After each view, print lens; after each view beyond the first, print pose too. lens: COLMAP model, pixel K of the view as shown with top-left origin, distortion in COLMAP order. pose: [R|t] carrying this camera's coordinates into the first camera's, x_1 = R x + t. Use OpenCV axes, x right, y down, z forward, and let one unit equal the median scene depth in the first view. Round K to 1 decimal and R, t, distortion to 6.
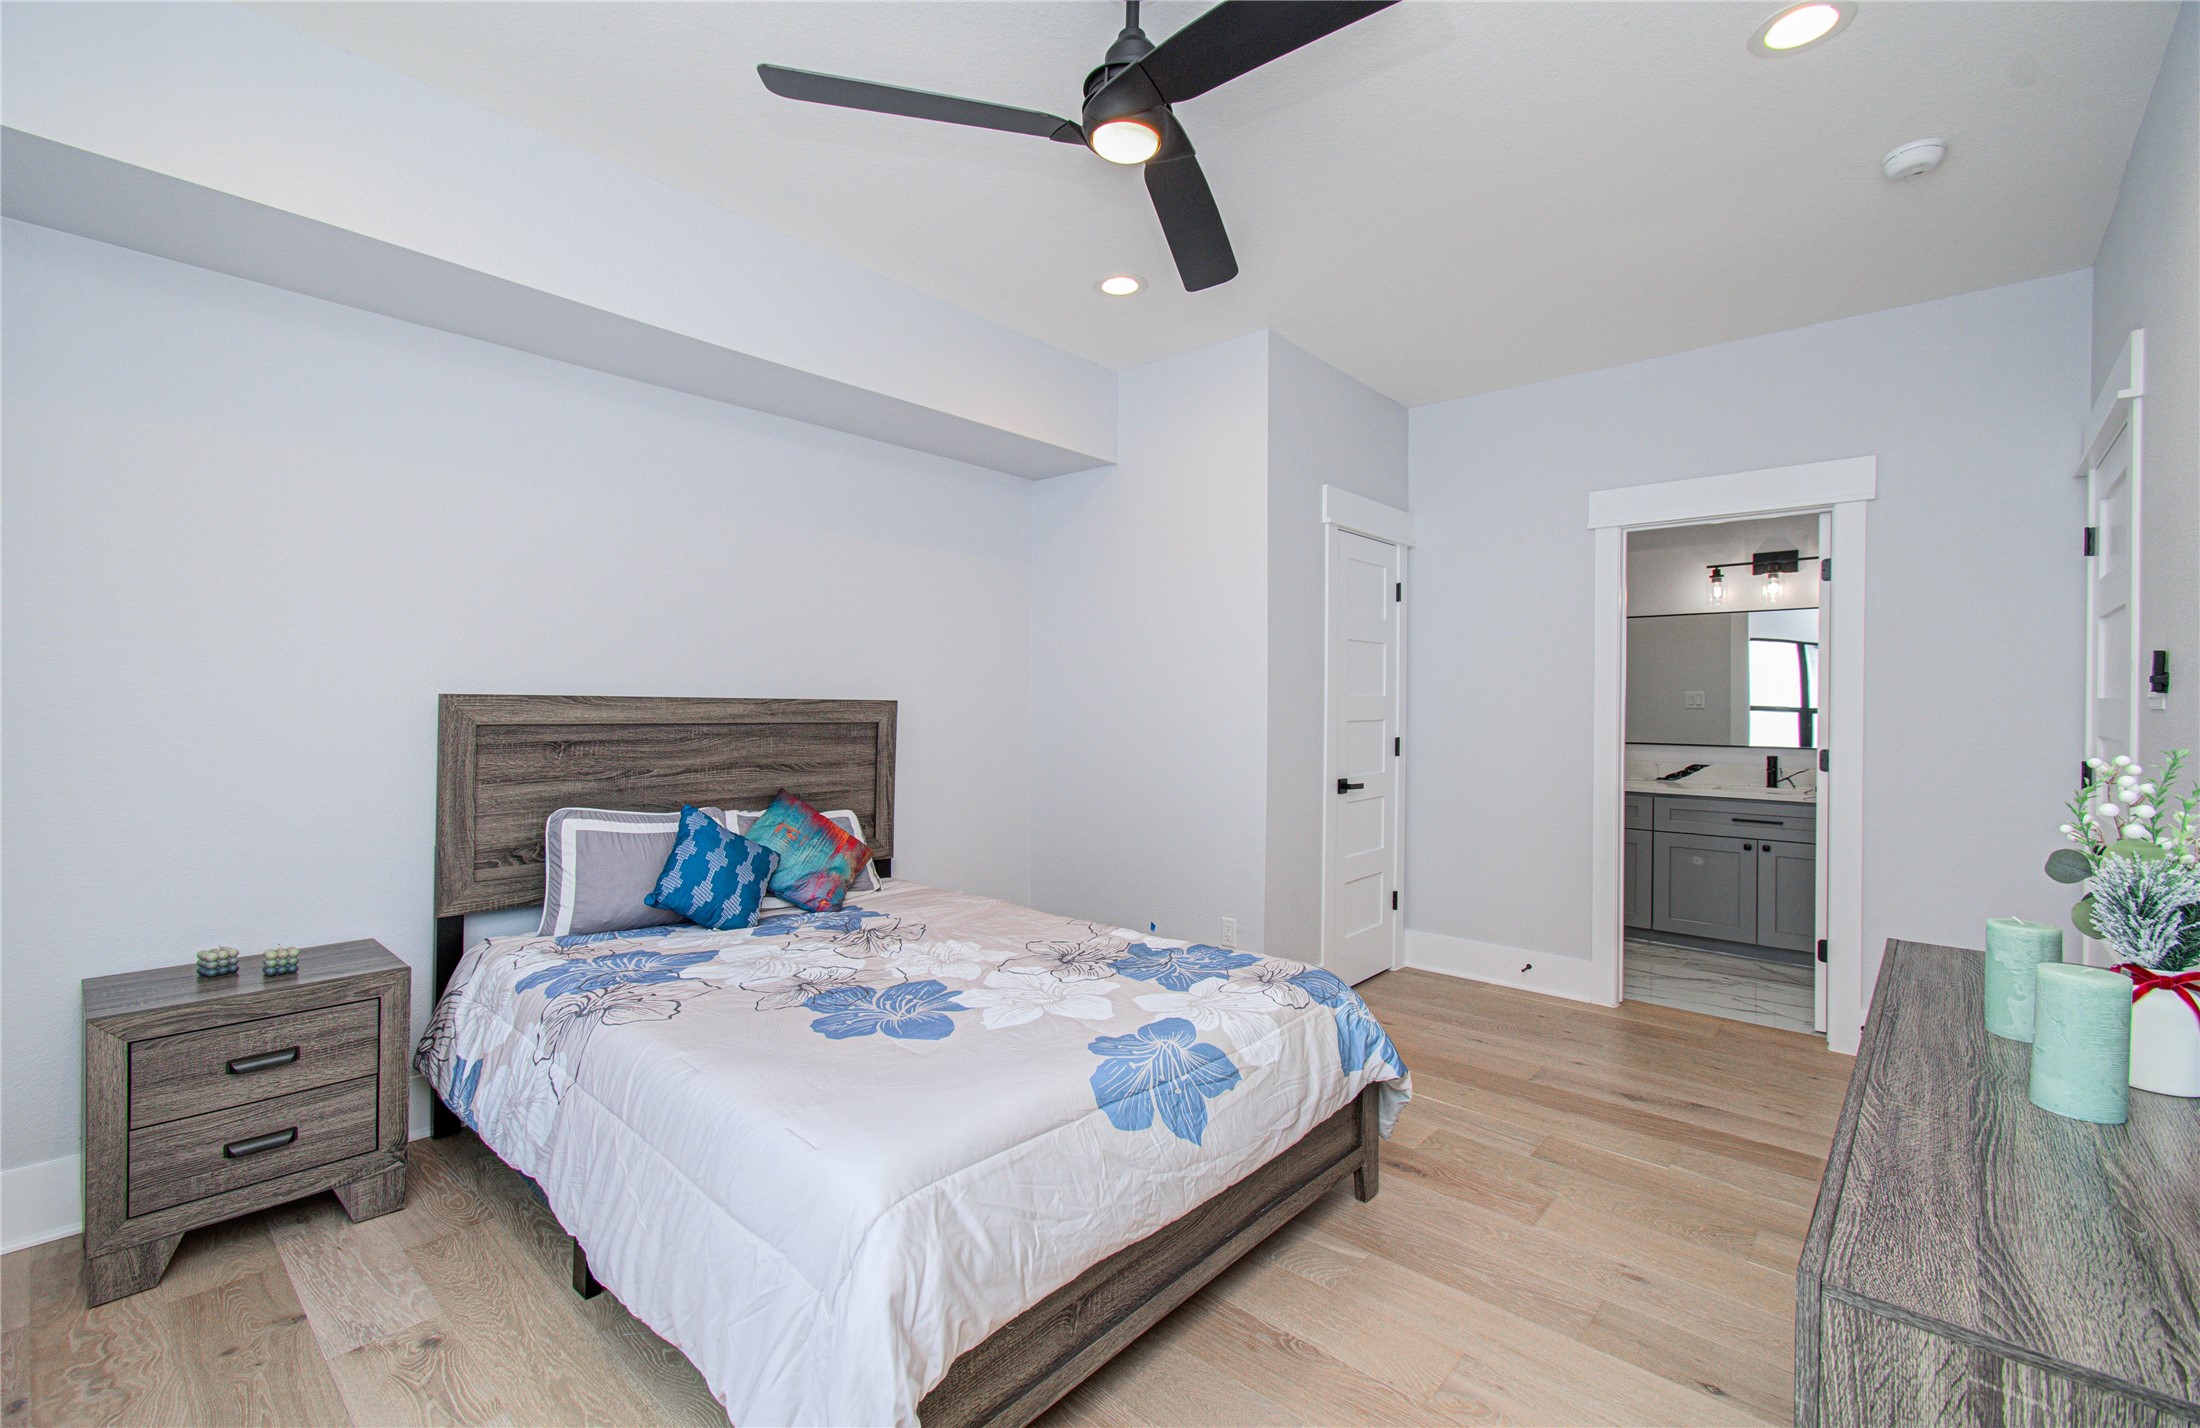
lens RADIAL K [[951.1, 0, 1102.0], [0, 951.1, 724.7], [0, 0, 1]] dist [-0.010644, 0.000159]
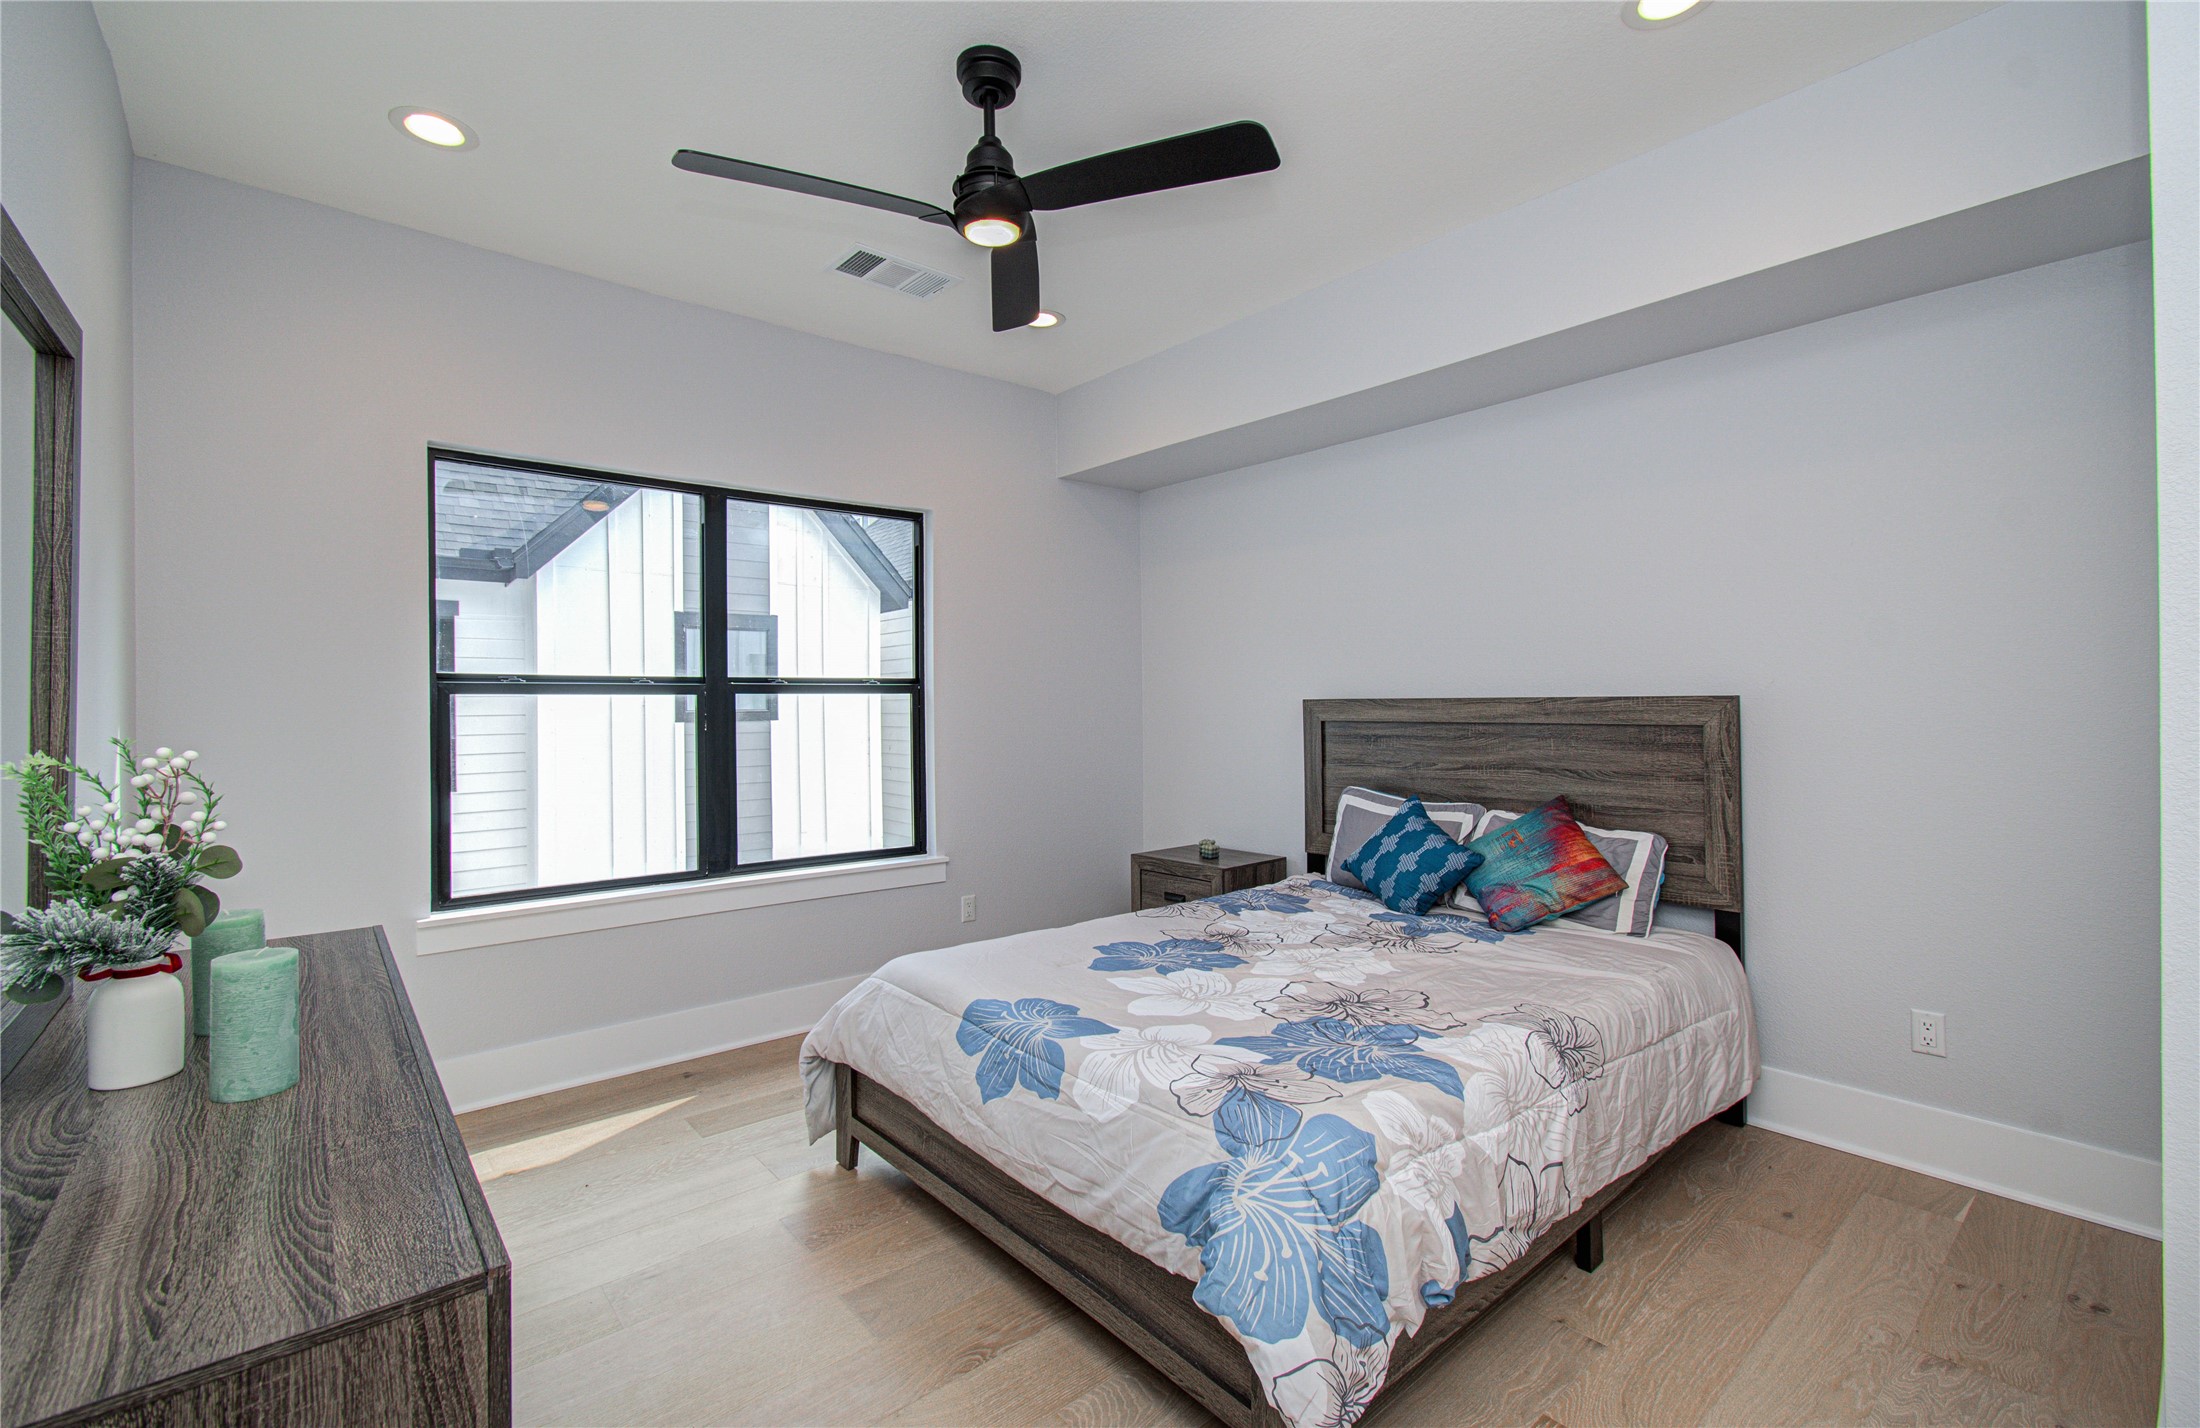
lens RADIAL K [[951.1, 0, 1102.0], [0, 951.1, 724.7], [0, 0, 1]] dist [-0.010644, 0.000159]
pose [[-0.143727, 0.009219, -0.989574, 0.848953], [-0.014244, 0.999834, 0.011383, -0.006676], [0.989515, 0.015732, -0.143572, 0.935651]]
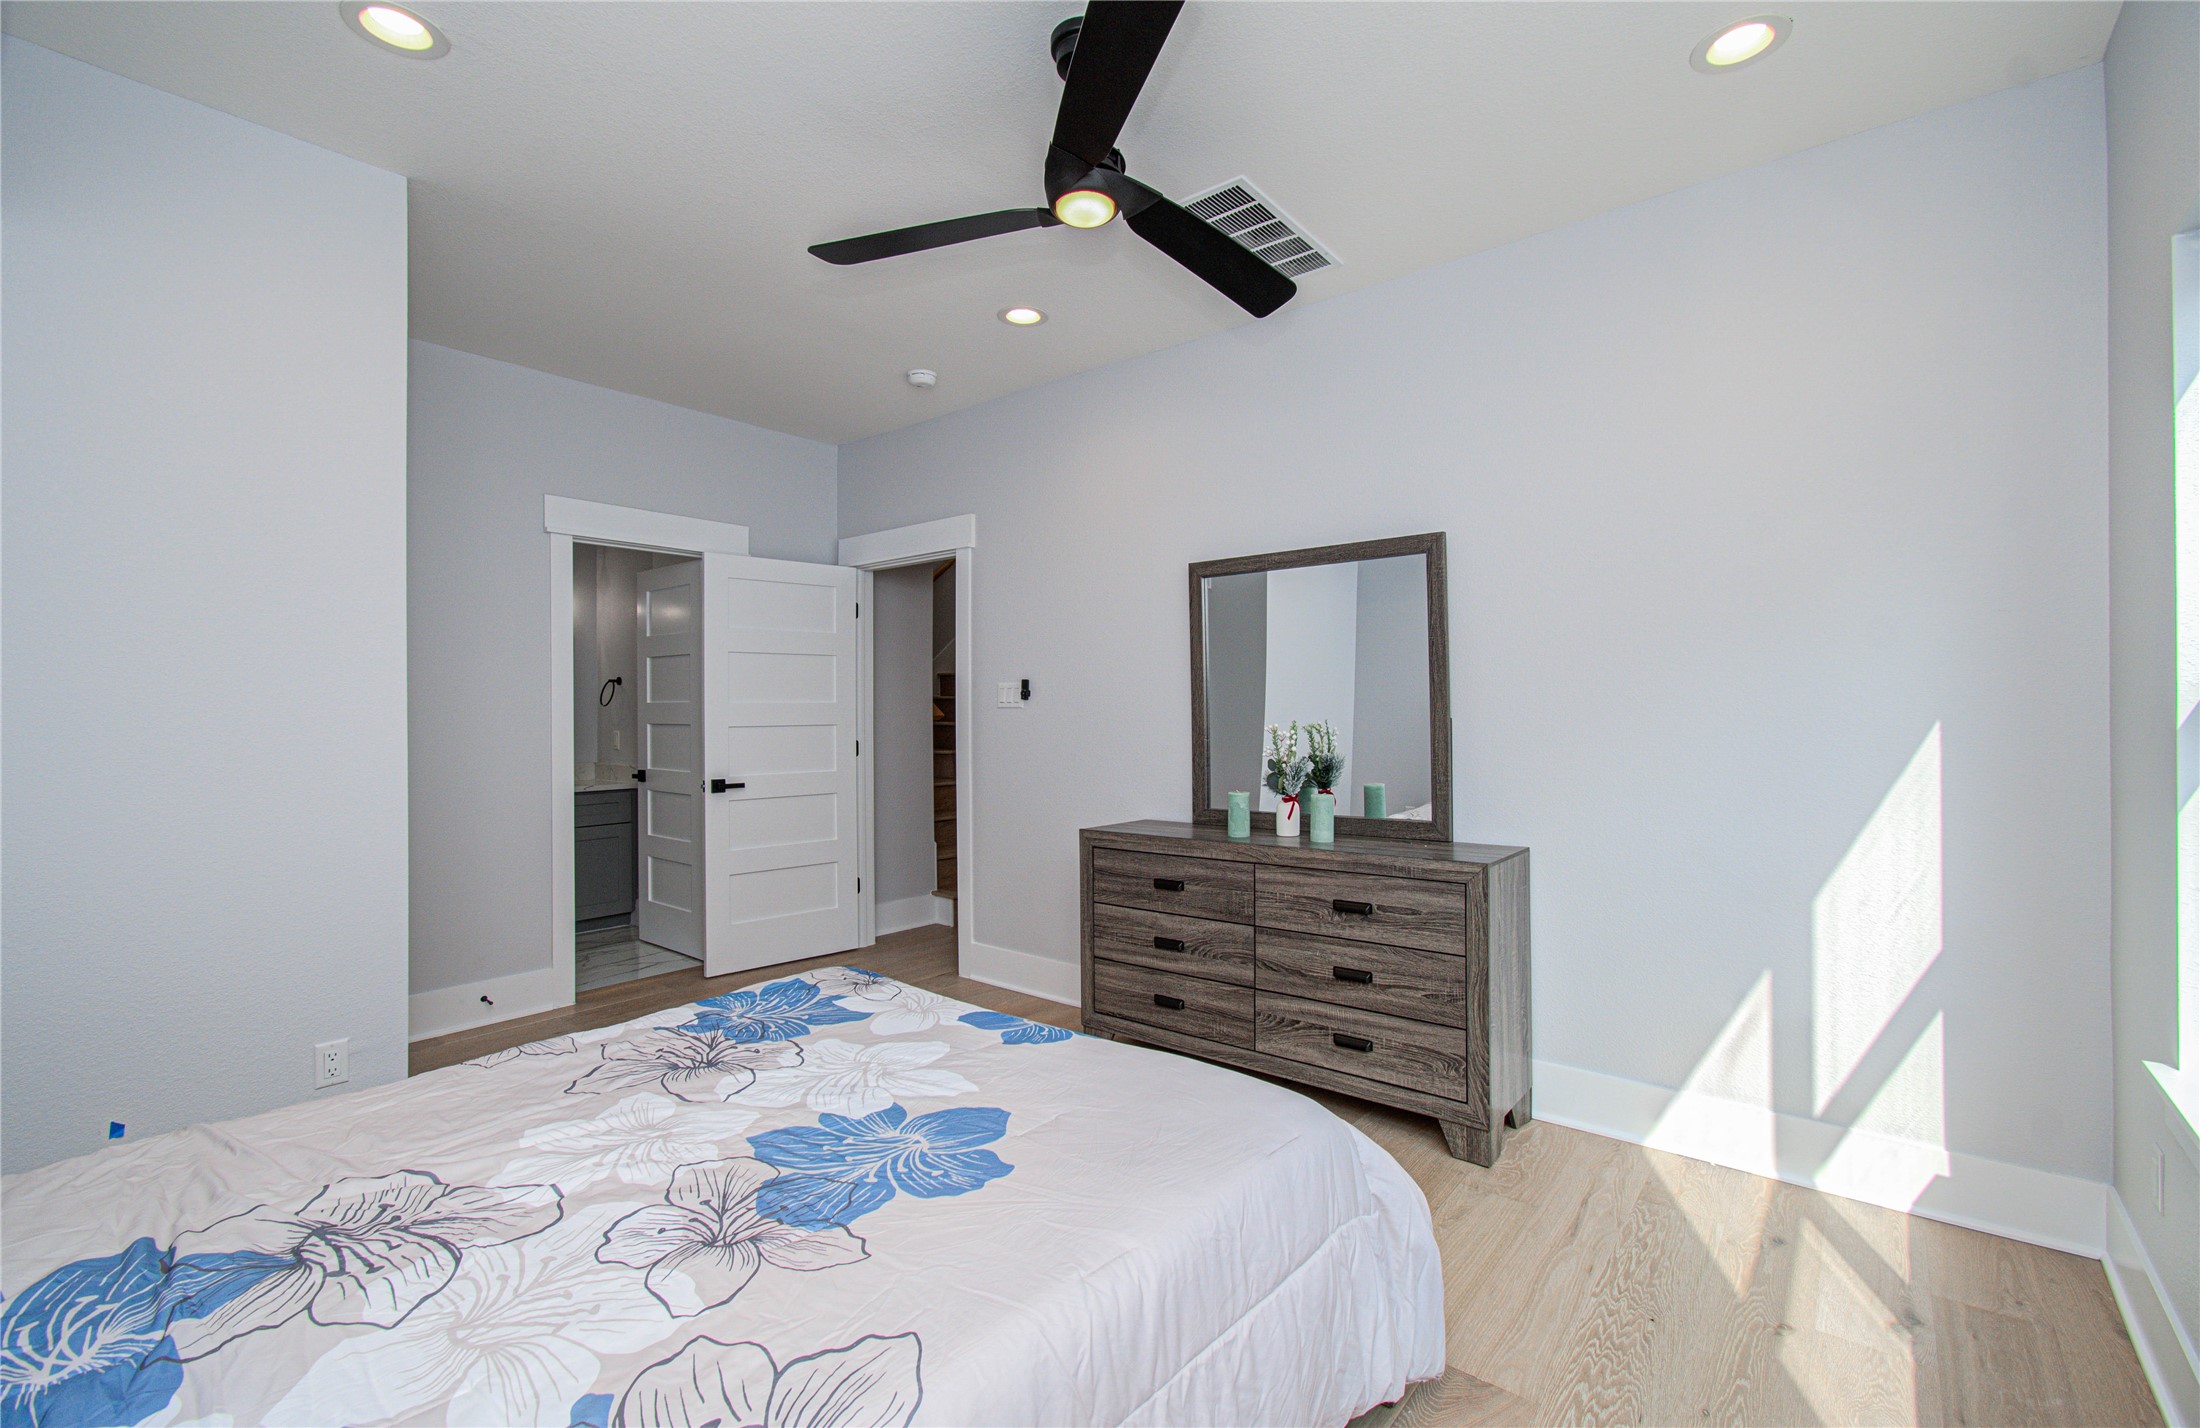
lens RADIAL K [[935.9, 0, 1100.0], [0, 935.9, 714.0], [0, 0, 1]] dist [-0.001369, -0.000067]
pose [[-0.036147, -0.014158, 0.999246, -0.777917], [0.025757, 0.999554, 0.015094, -0.023376], [-0.999014, 0.026283, -0.035766, 0.736027]]
